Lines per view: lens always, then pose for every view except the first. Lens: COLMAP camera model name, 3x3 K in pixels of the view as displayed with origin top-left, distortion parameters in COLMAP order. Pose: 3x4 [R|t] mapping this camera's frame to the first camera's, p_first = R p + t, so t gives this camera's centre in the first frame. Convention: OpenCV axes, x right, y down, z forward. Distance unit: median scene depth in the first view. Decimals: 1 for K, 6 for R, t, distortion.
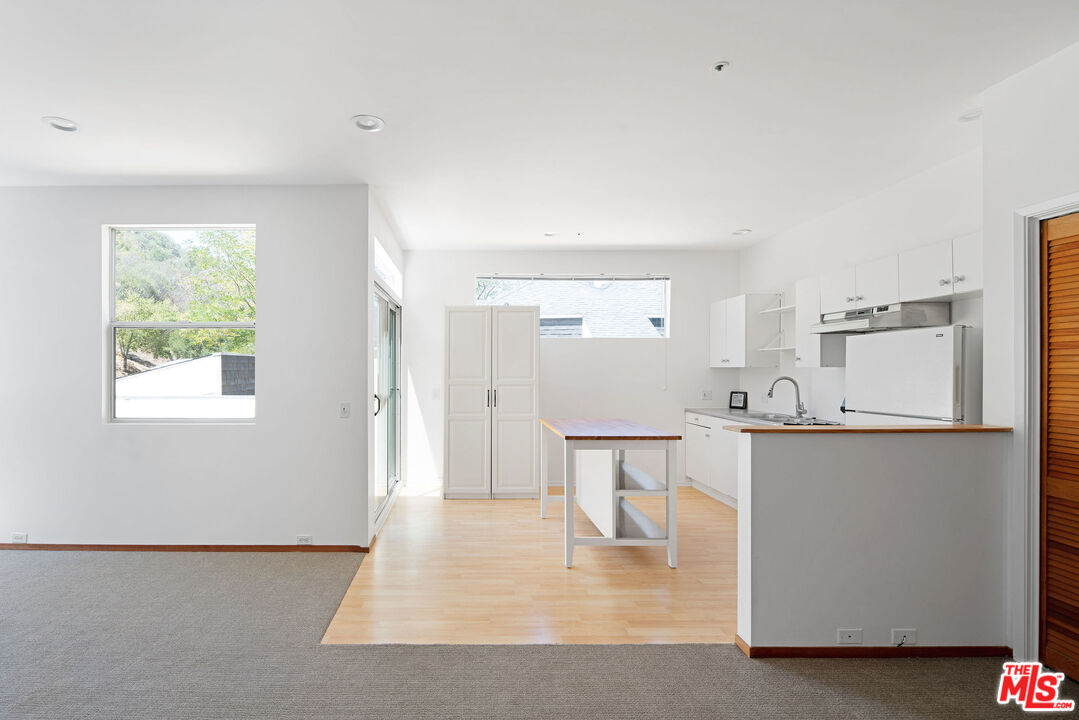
lens RADIAL K [[478.8, 0, 539.5], [0, 478.8, 360.0], [0, 0, 1]] dist [0.022607, -0.000028]
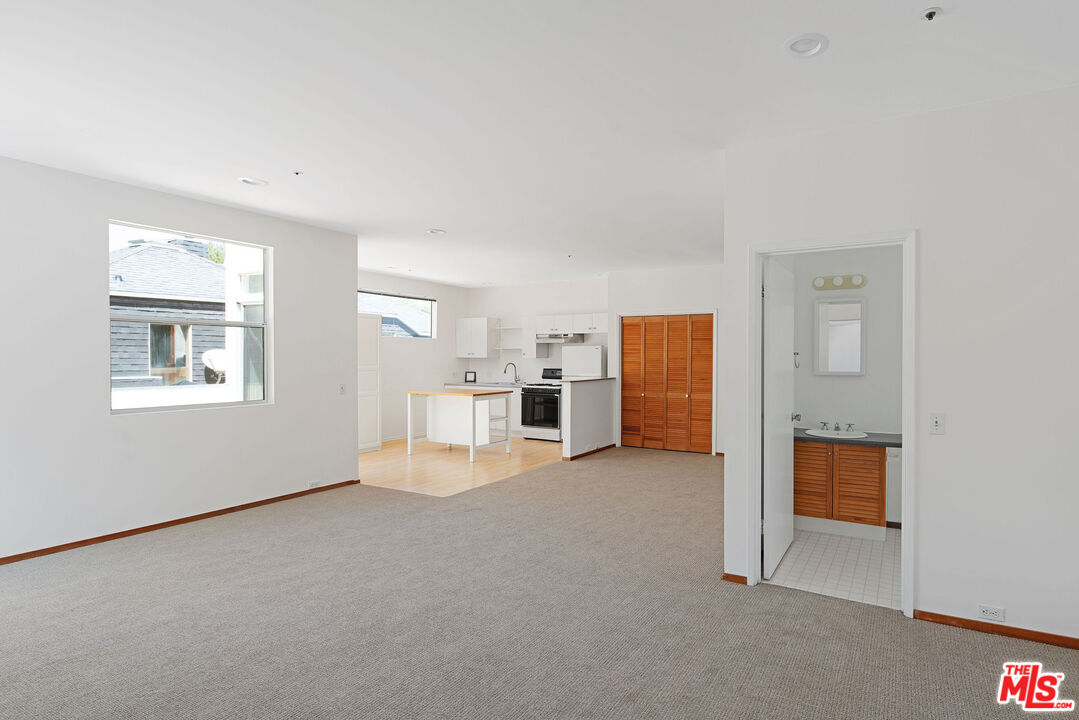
lens RADIAL K [[540.1, 0, 539.5], [0, 540.1, 360.0], [0, 0, 1]] dist [-0.004114, -0.000738]
pose [[0.559025, -0.004413, 0.829139, -1.516707], [-0.019912, 0.999626, 0.018745, -0.025312], [-0.828911, -0.026989, 0.558728, -0.401446]]
